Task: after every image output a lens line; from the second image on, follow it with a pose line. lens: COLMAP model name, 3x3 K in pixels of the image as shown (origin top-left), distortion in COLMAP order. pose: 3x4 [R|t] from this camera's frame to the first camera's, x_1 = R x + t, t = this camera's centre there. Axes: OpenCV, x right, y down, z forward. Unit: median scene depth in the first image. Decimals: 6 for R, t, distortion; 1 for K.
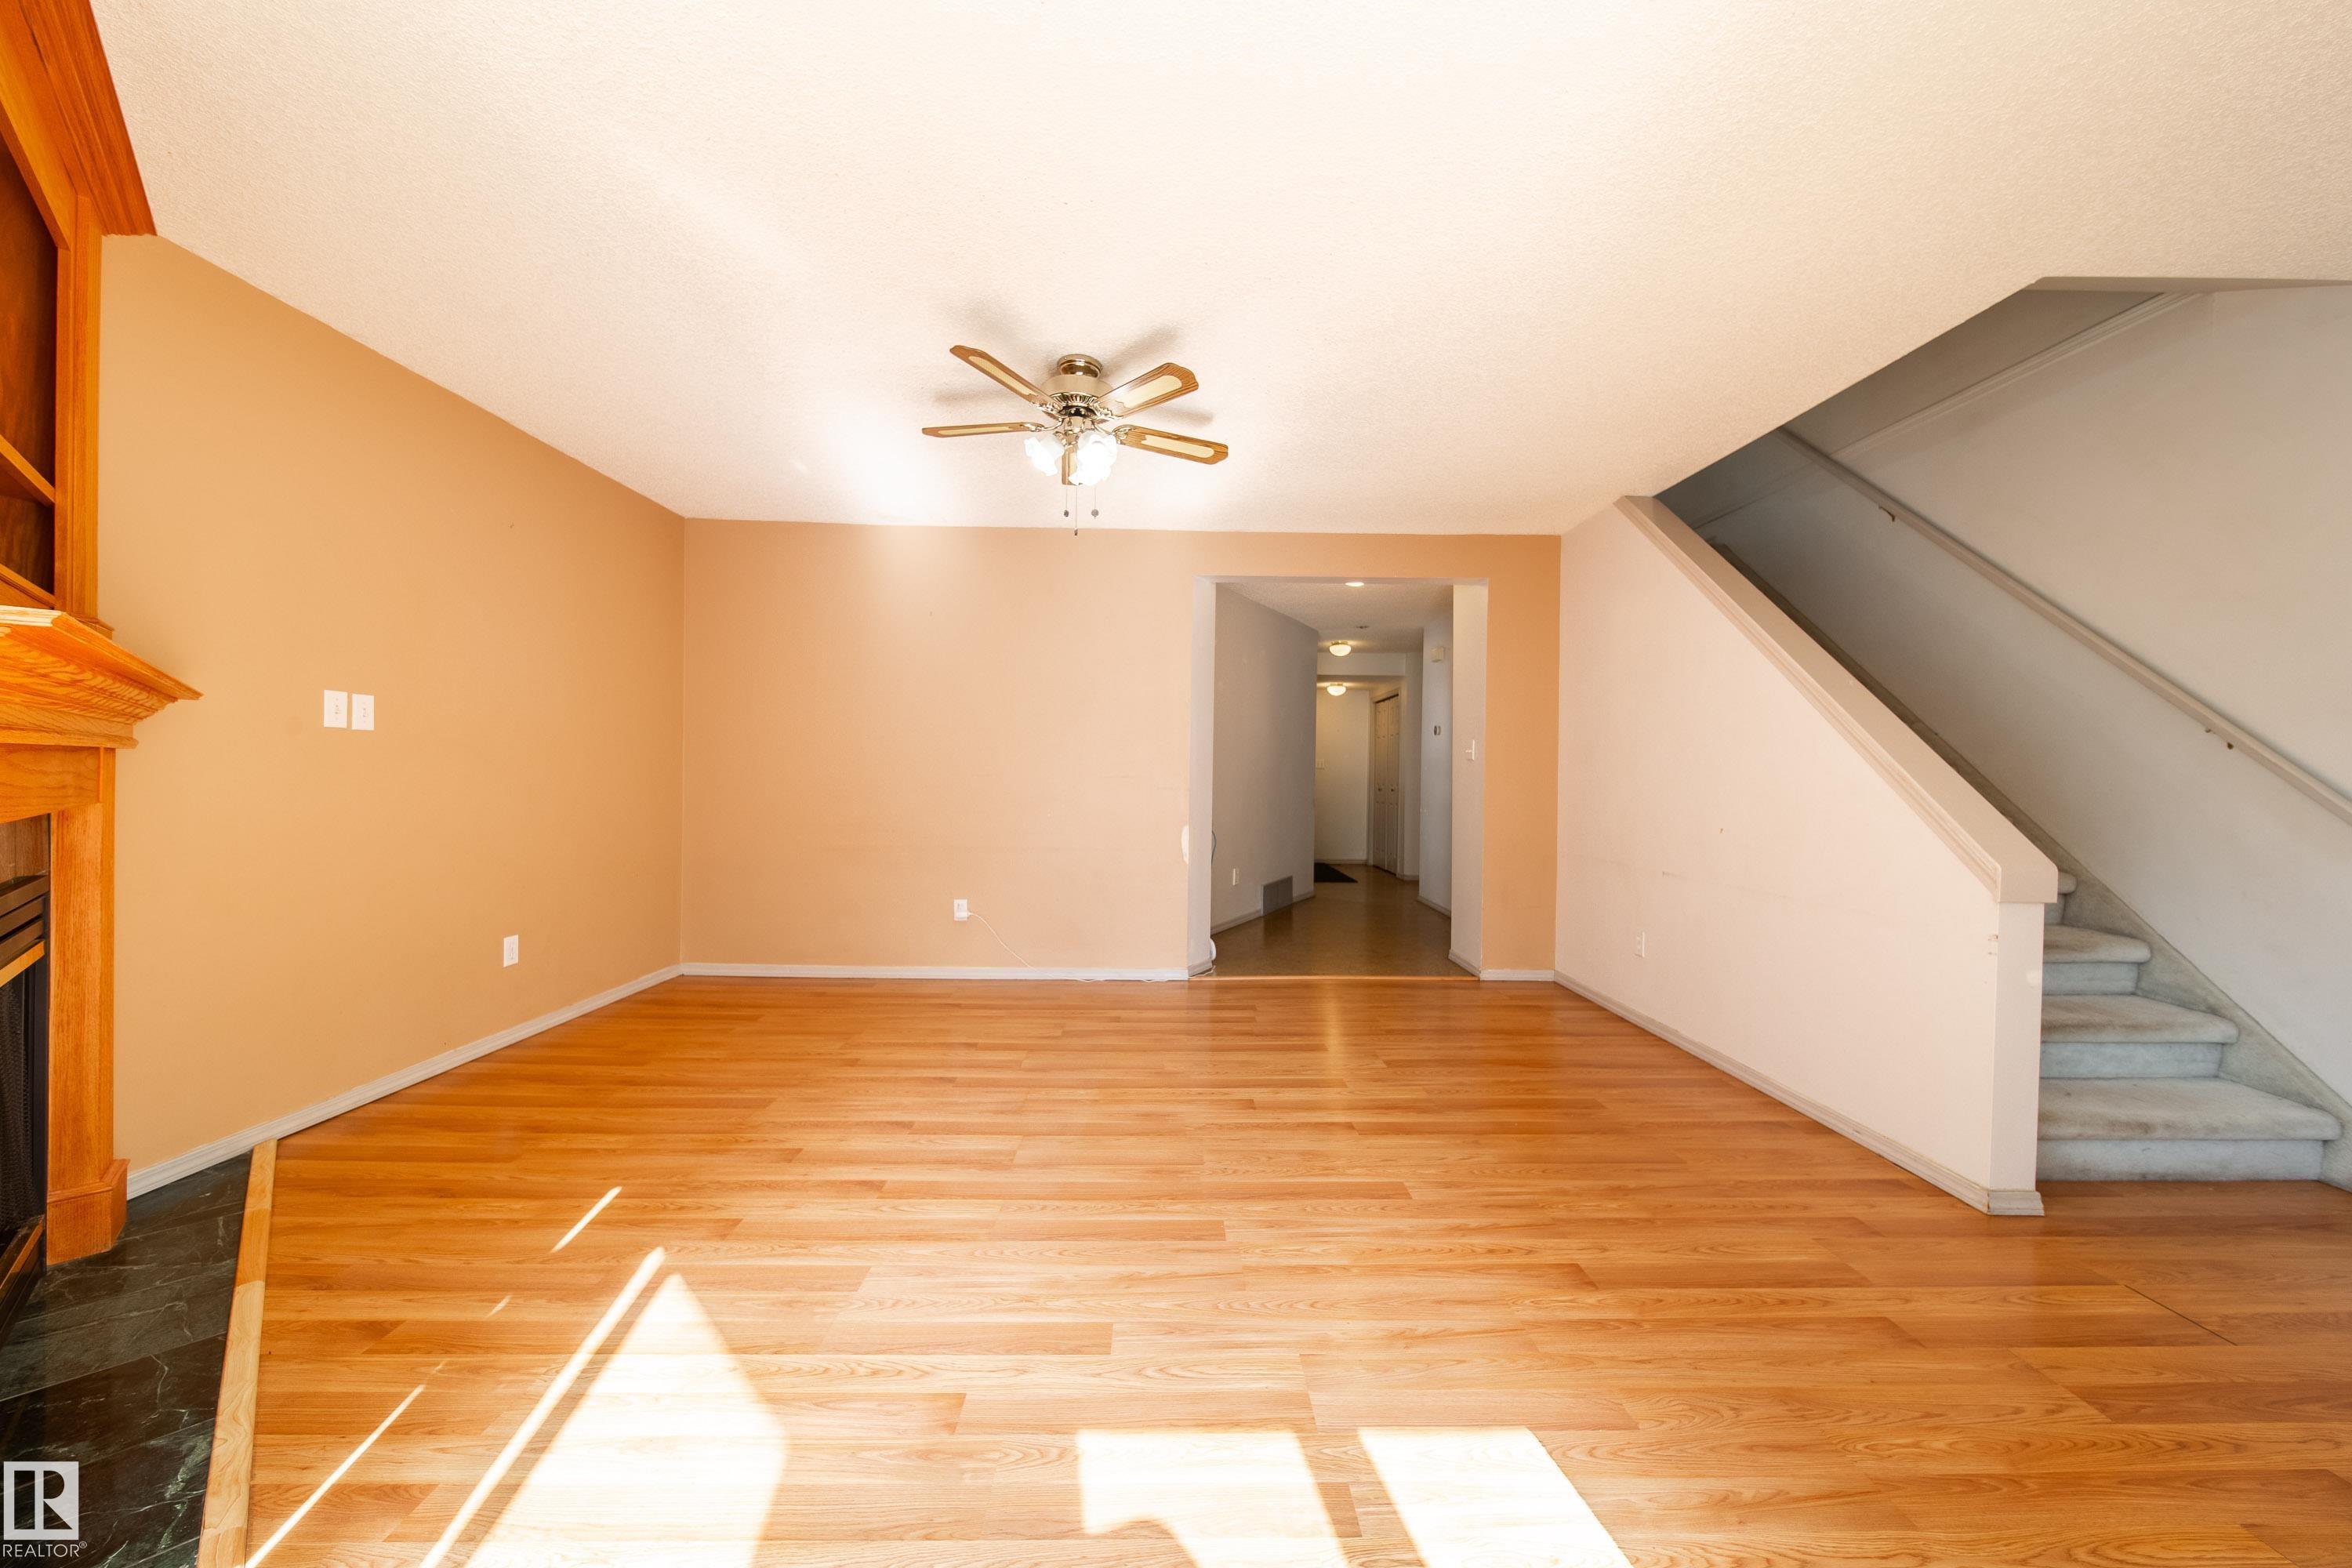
lens RADIAL K [[840.1, 0, 1179.1], [0, 840.1, 780.5], [0, 0, 1]] dist [0.005644, -0.002699]
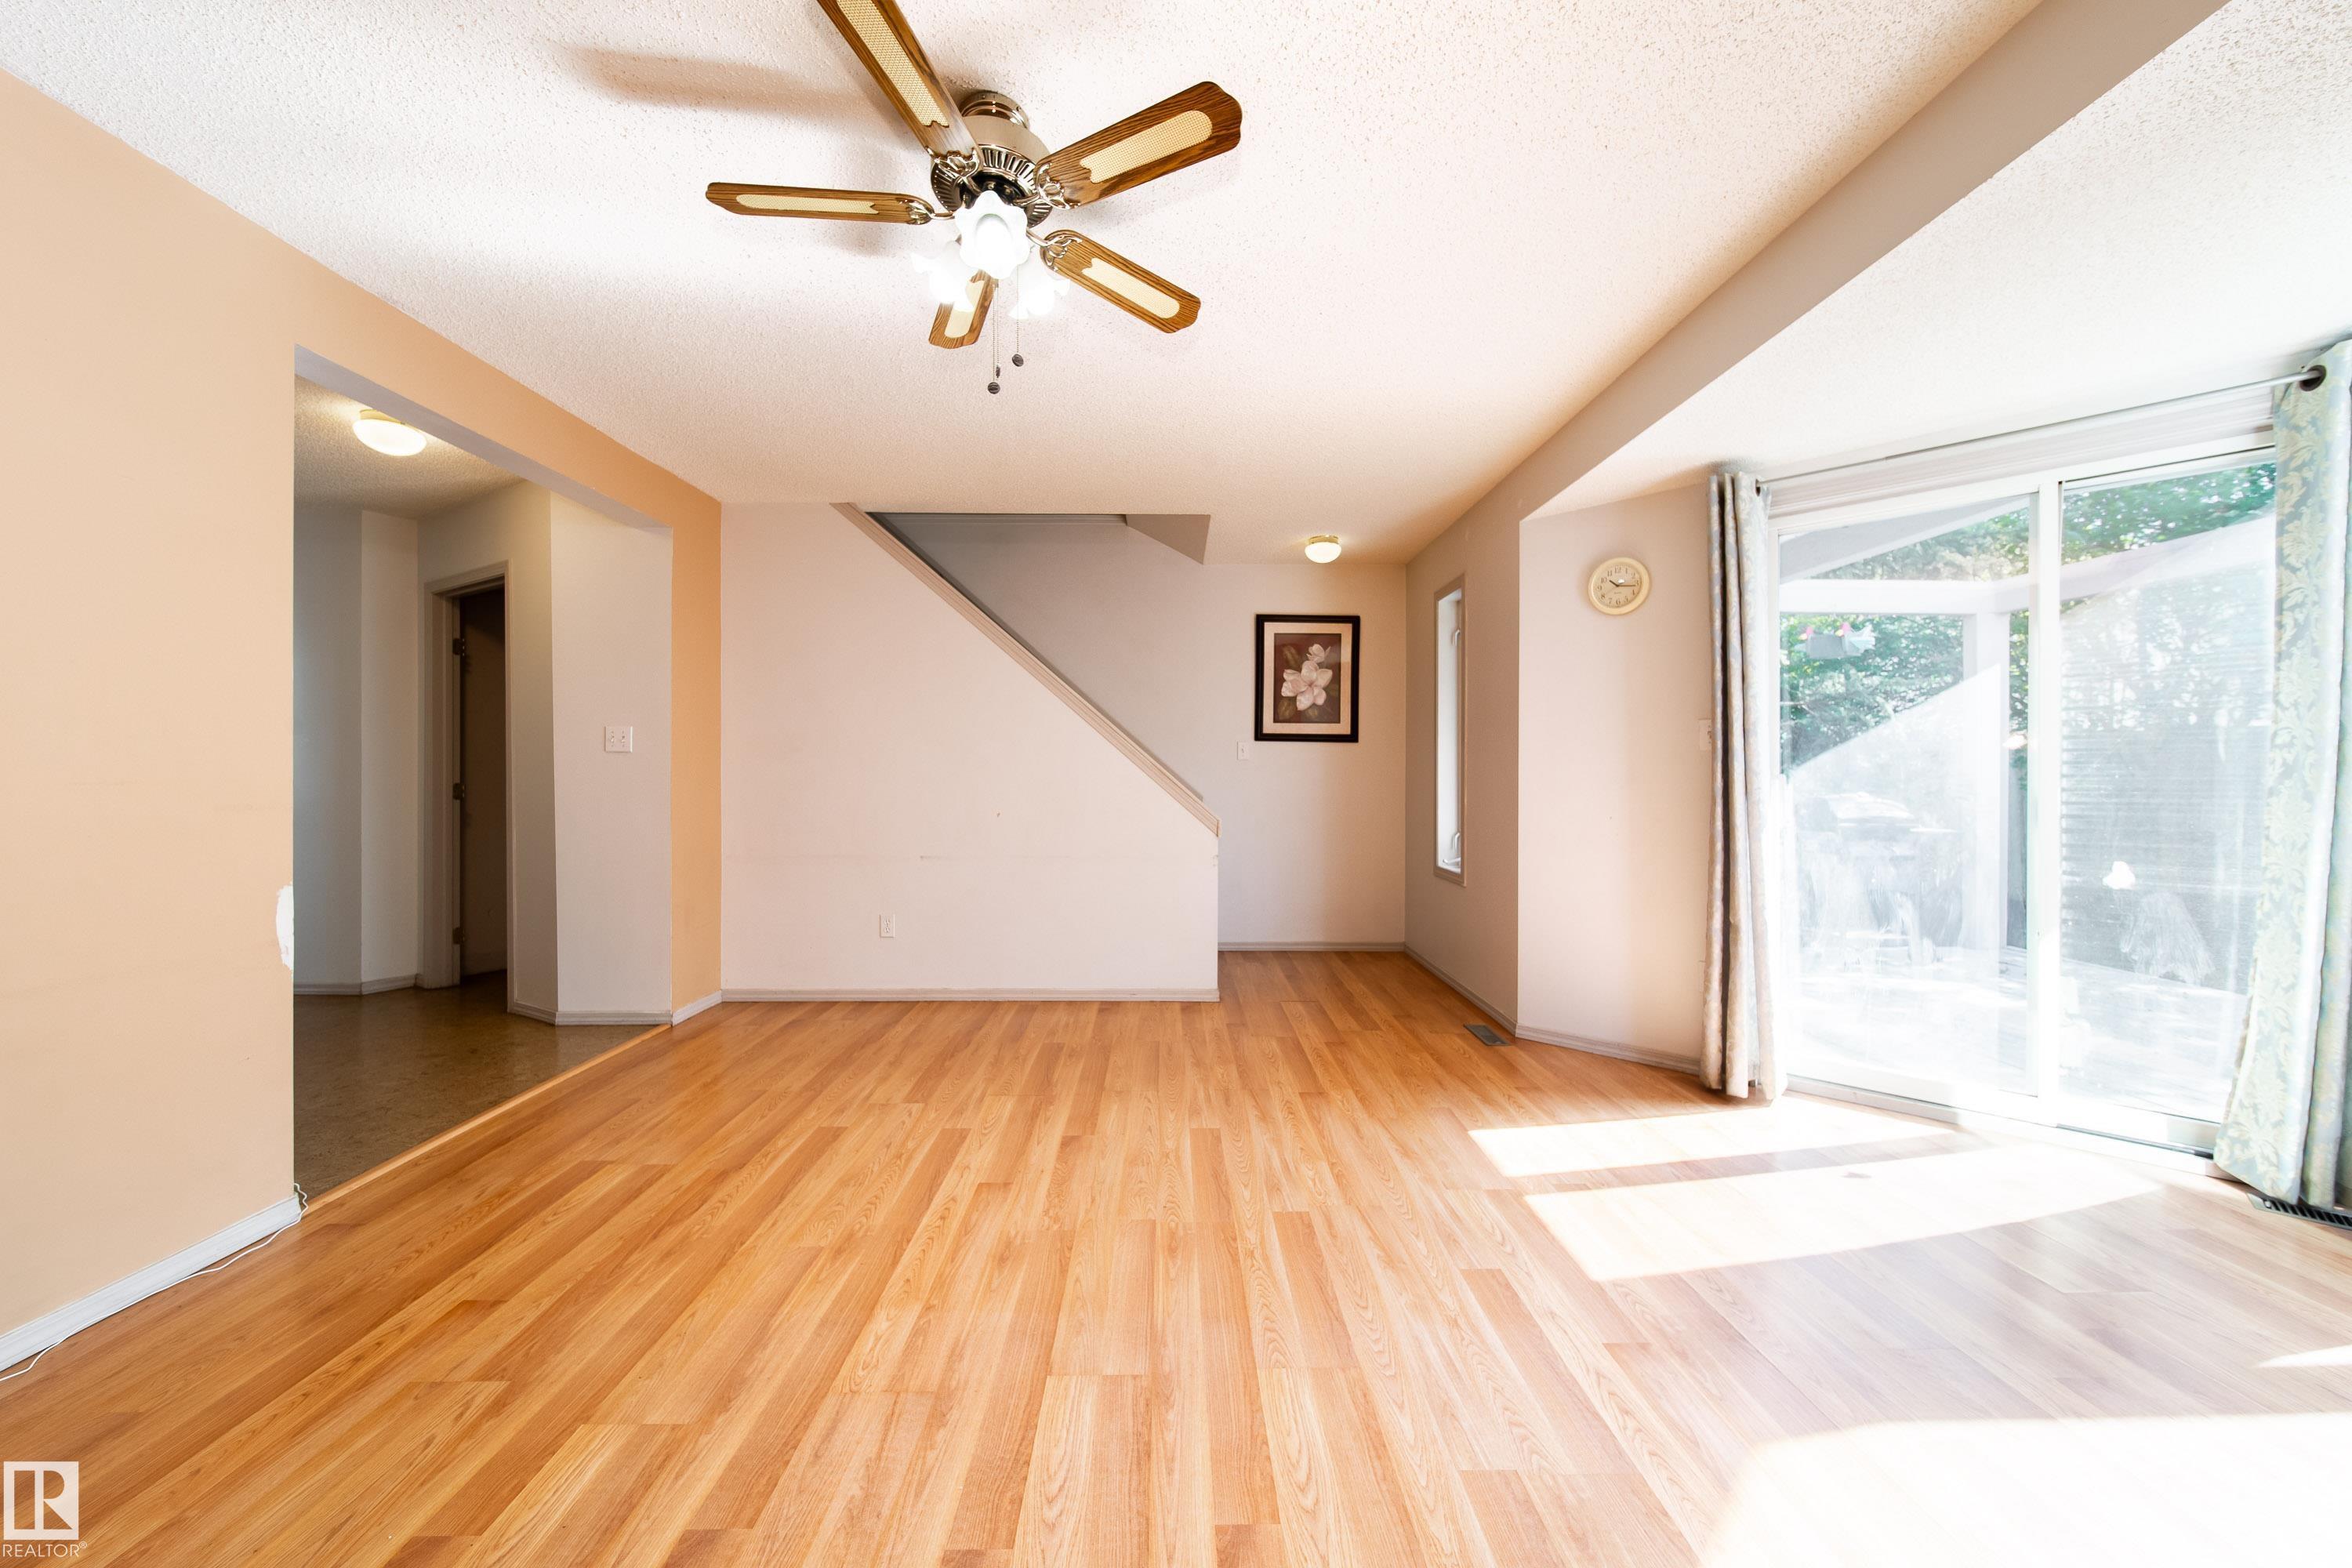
lens RADIAL K [[824.8, 0, 1145.8], [0, 824.8, 780.3], [0, 0, 1]] dist [0.000962, -0.006644]
pose [[0.032961, -0.015829, 0.999331, -0.905543], [0.007864, 0.999848, 0.015578, -0.028815], [-0.999426, 0.007345, 0.033080, 1.047246]]
